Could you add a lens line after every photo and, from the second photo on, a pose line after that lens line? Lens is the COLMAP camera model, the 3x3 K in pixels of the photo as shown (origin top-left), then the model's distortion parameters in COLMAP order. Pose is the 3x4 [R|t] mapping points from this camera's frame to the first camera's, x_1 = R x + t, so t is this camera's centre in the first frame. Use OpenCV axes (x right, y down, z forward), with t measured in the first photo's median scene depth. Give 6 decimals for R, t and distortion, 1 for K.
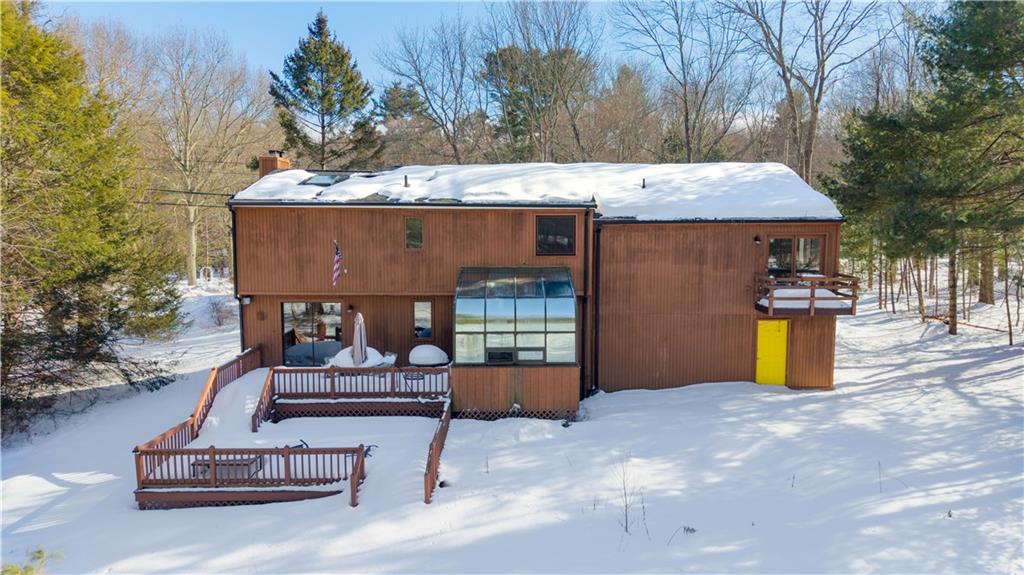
lens RADIAL K [[696.1, 0, 512.0], [0, 696.1, 287.5], [0, 0, 1]] dist [-0.000232, 0.004406]
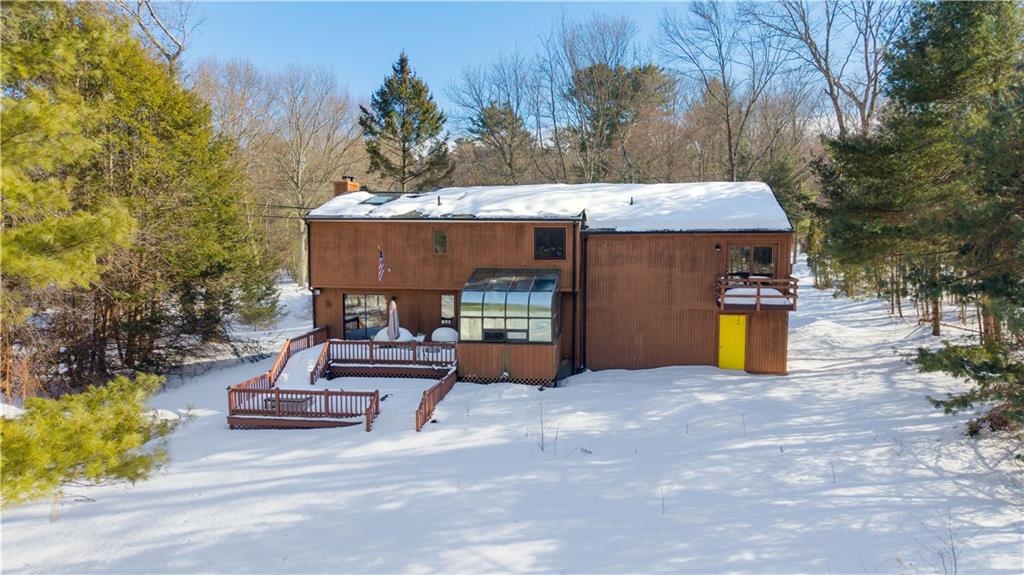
lens RADIAL K [[696.1, 0, 512.0], [0, 696.1, 287.5], [0, 0, 1]] dist [-0.000232, 0.004406]
pose [[0.987720, 0.012981, -0.155697, 0.192277], [-0.015255, 0.999794, -0.013420, 0.022714], [0.155491, 0.015631, 0.987714, -0.250751]]
